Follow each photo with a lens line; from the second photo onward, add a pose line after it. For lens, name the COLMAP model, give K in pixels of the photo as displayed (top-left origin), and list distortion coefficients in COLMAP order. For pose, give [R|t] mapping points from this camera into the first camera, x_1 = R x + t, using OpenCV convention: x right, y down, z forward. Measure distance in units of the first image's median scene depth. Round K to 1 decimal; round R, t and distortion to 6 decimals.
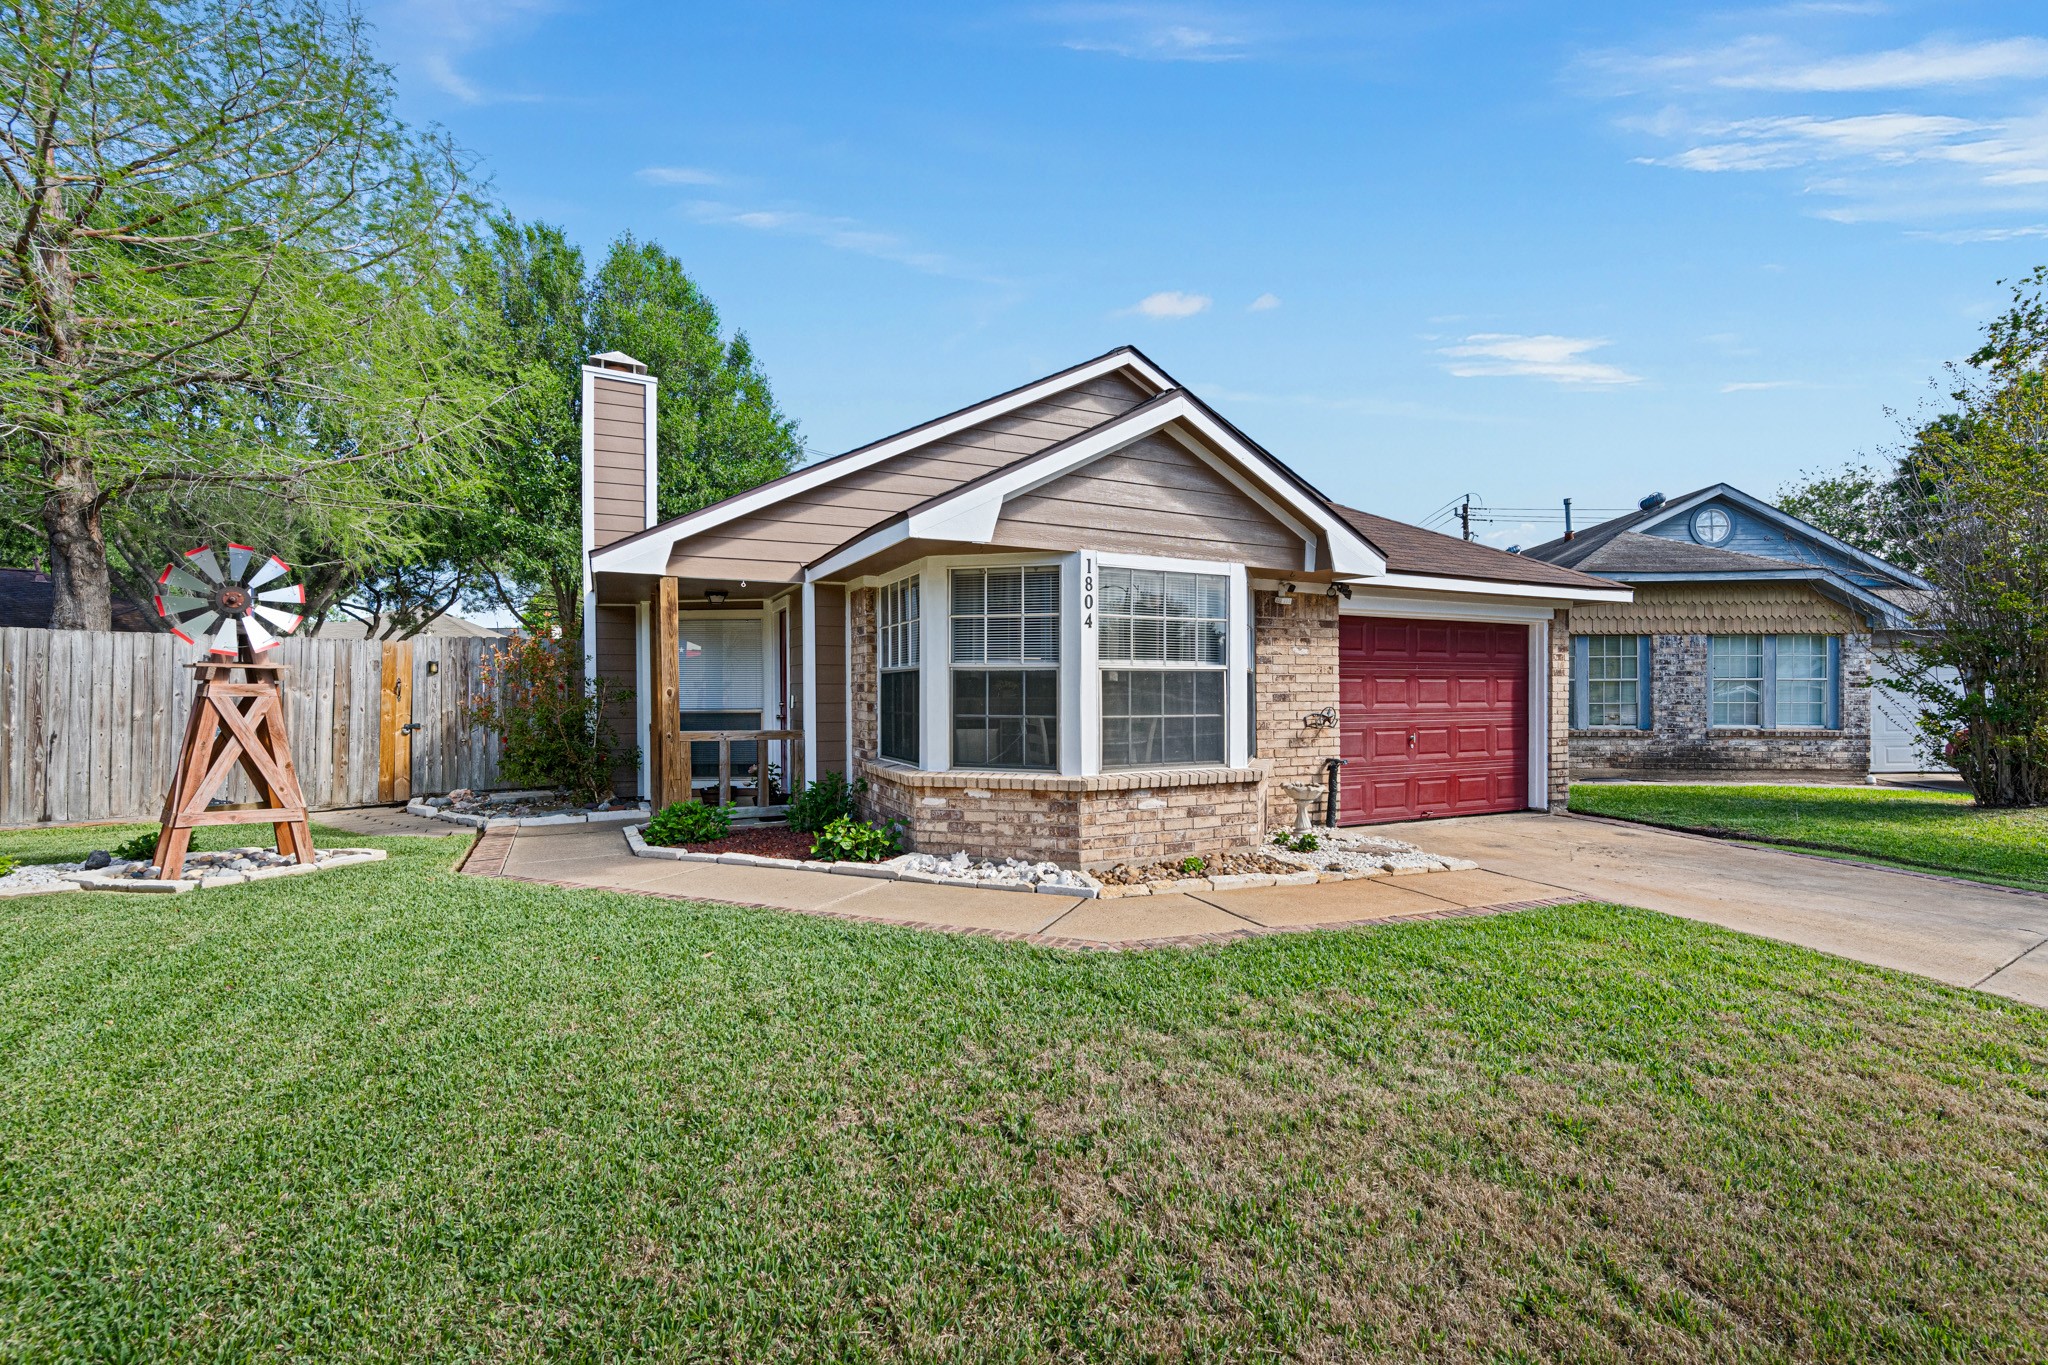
lens RADIAL K [[807.7, 0, 1023.7], [0, 807.7, 692.2], [0, 0, 1]] dist [-0.001718, -0.000014]
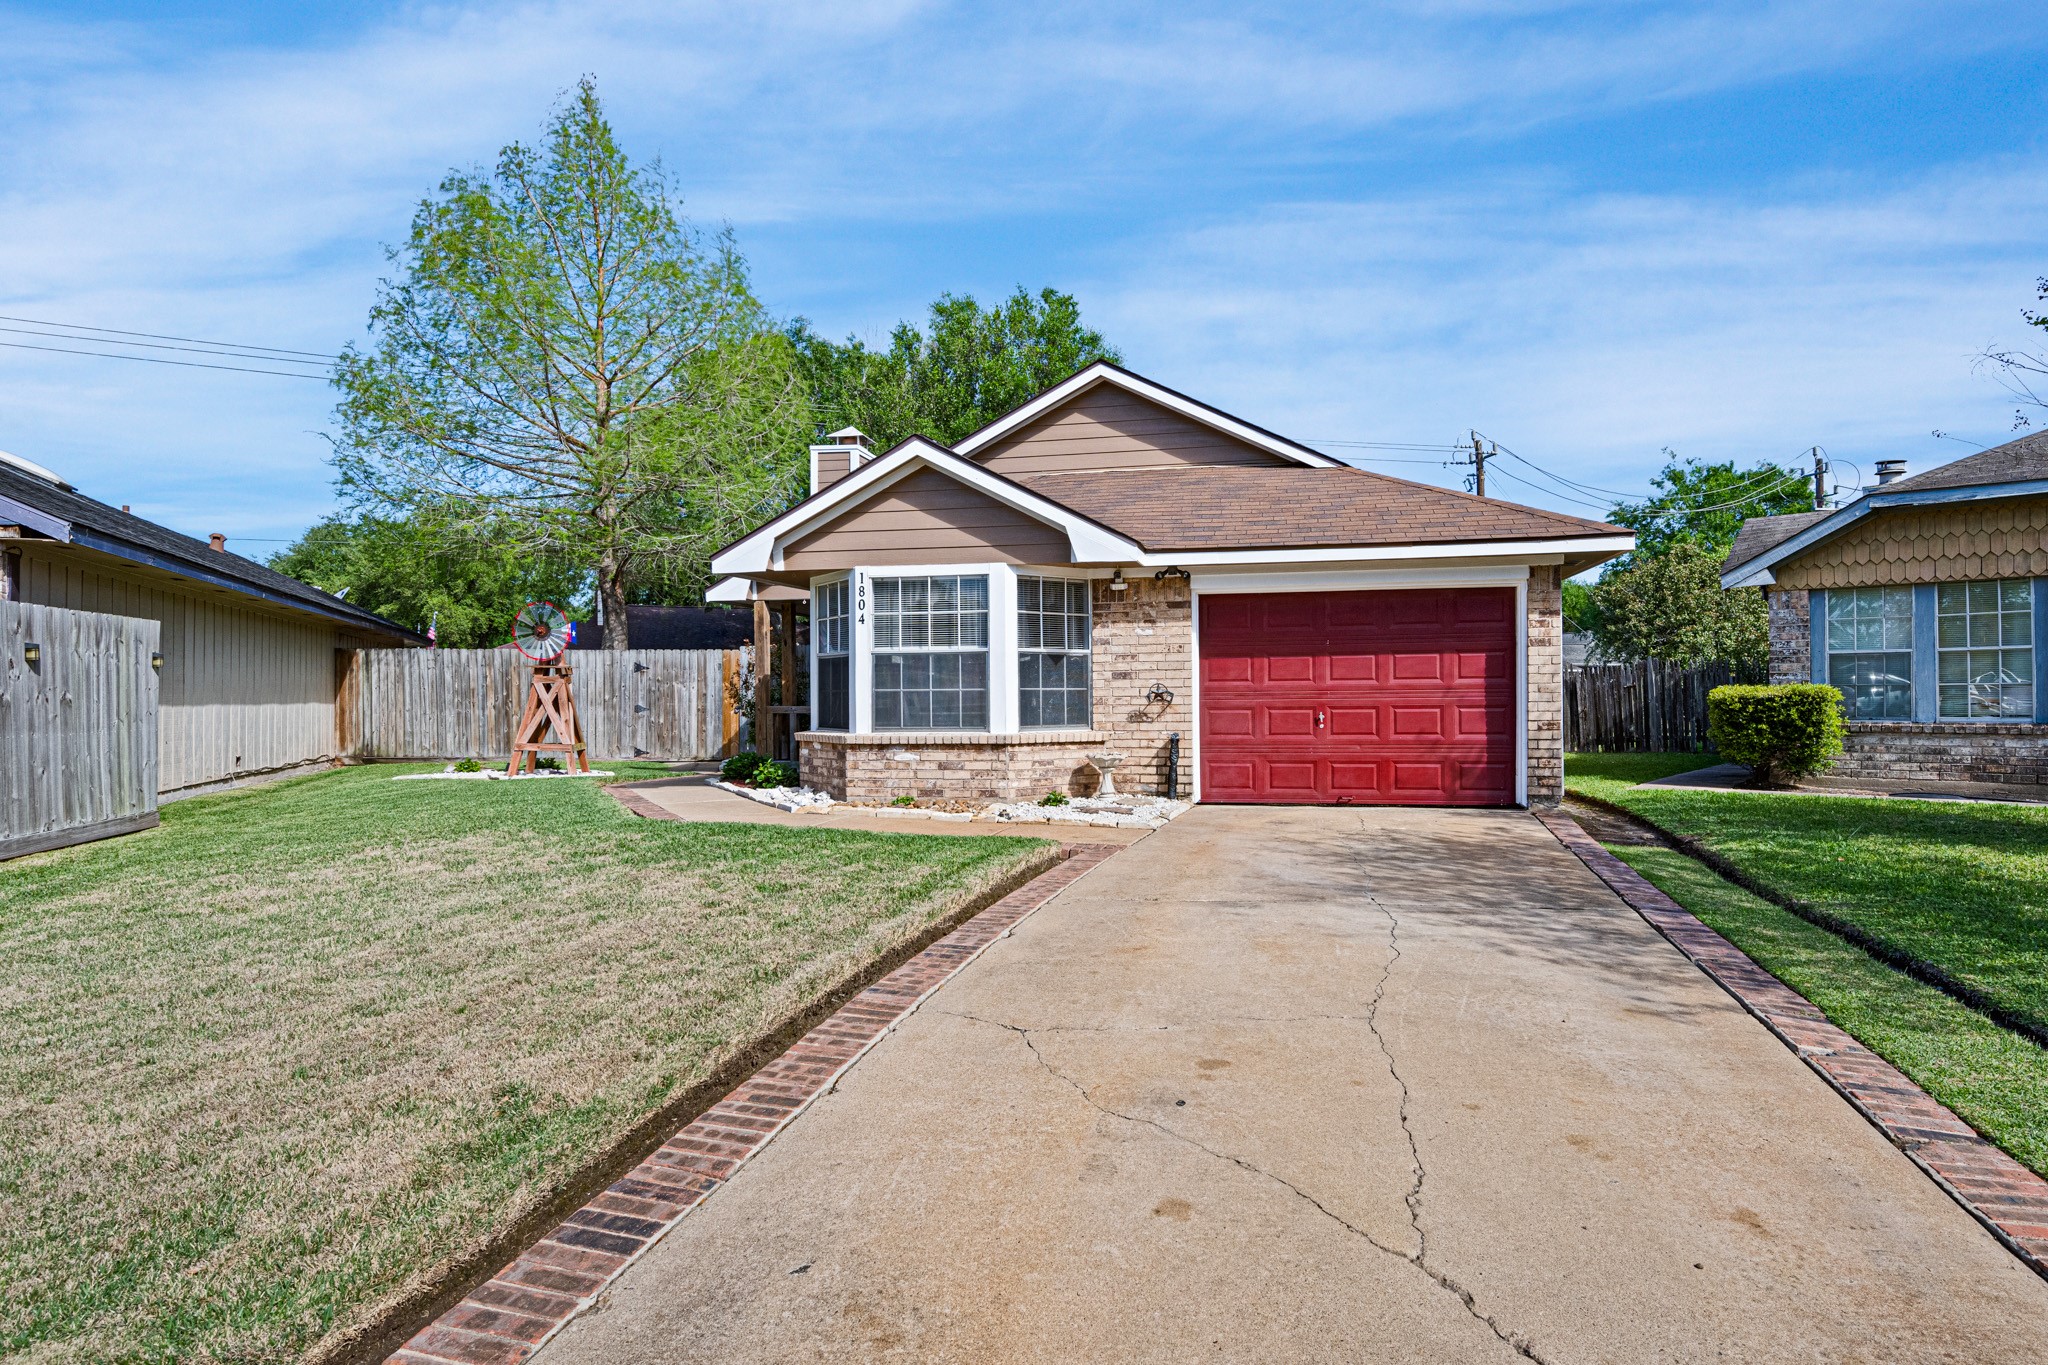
lens RADIAL K [[807.7, 0, 952.3], [0, 807.7, 683.1], [0, 0, 1]] dist [-0.001718, -0.000014]
pose [[0.835332, -0.010259, -0.549651, 0.725536], [0.006945, 0.999943, -0.008108, 0.023861], [0.549703, 0.002955, 0.835355, -0.033459]]
